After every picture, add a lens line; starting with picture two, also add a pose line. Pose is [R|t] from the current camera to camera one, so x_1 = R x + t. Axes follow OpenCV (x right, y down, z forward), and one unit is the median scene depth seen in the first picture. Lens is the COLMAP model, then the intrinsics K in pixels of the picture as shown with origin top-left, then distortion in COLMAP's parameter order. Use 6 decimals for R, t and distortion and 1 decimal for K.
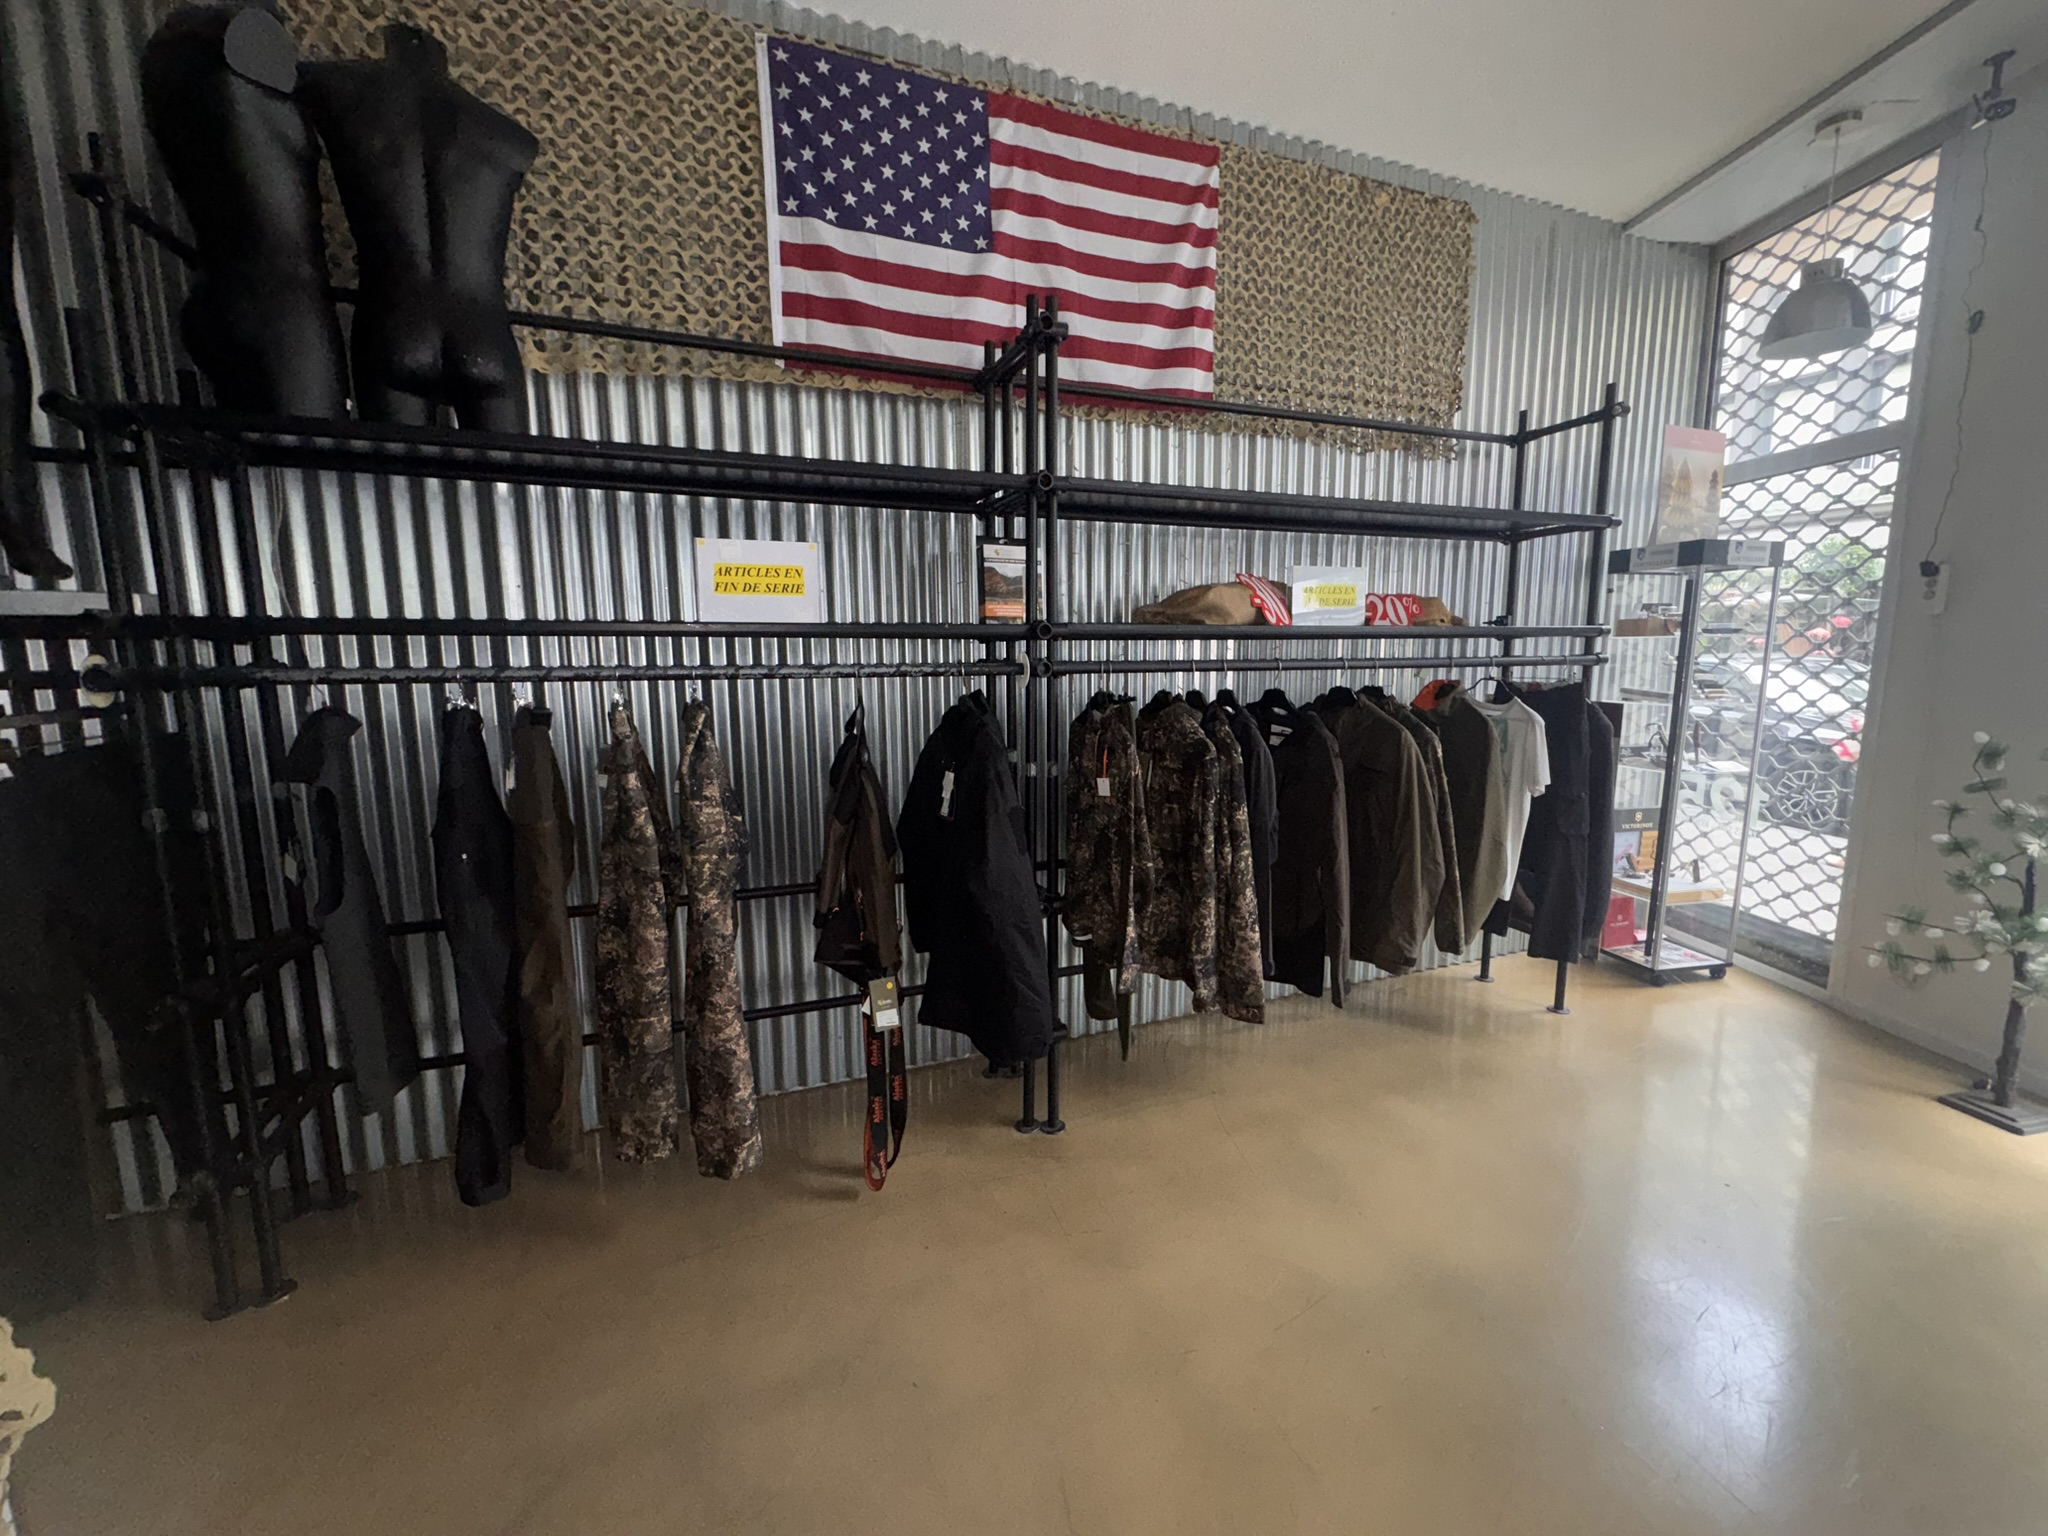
lens RADIAL K [[818.7, 0, 1031.1], [0, 818.7, 765.2], [0, 0, 1]] dist [-0.004511, 0.001191]
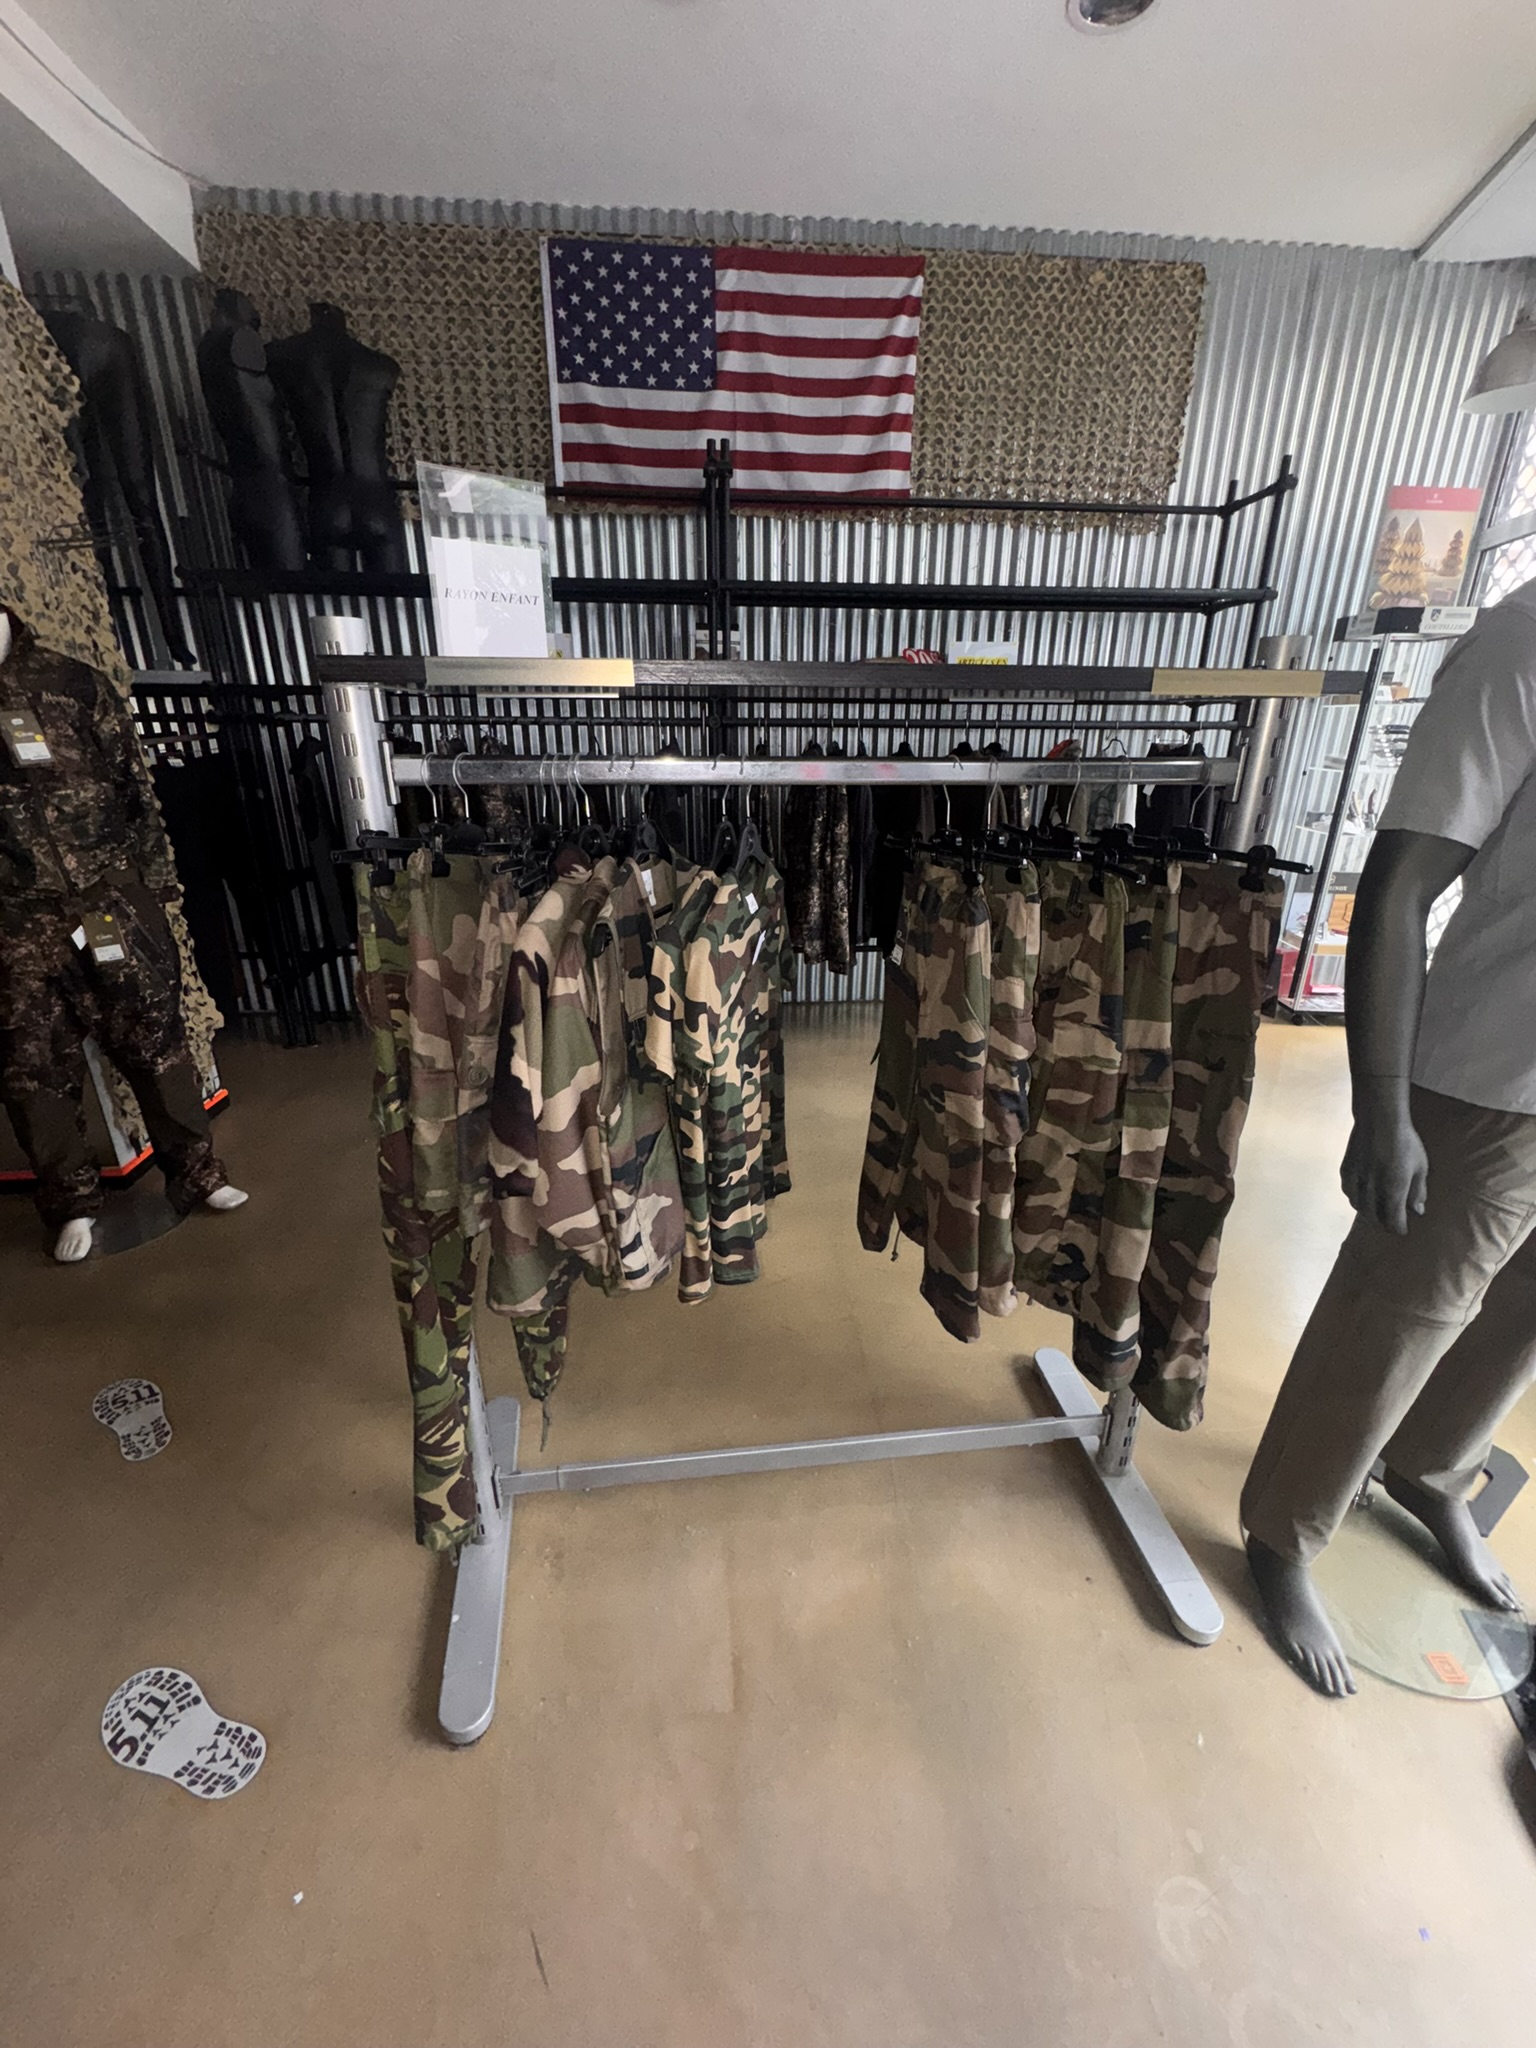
lens RADIAL K [[818.7, 0, 772.4], [0, 818.7, 1021.3], [0, 0, 1]] dist [-0.004511, 0.001191]
pose [[0.958816, 0.110217, -0.261772, 0.493625], [-0.051988, 0.974171, 0.219745, 0.068938], [0.279230, -0.197086, 0.939781, -0.408843]]
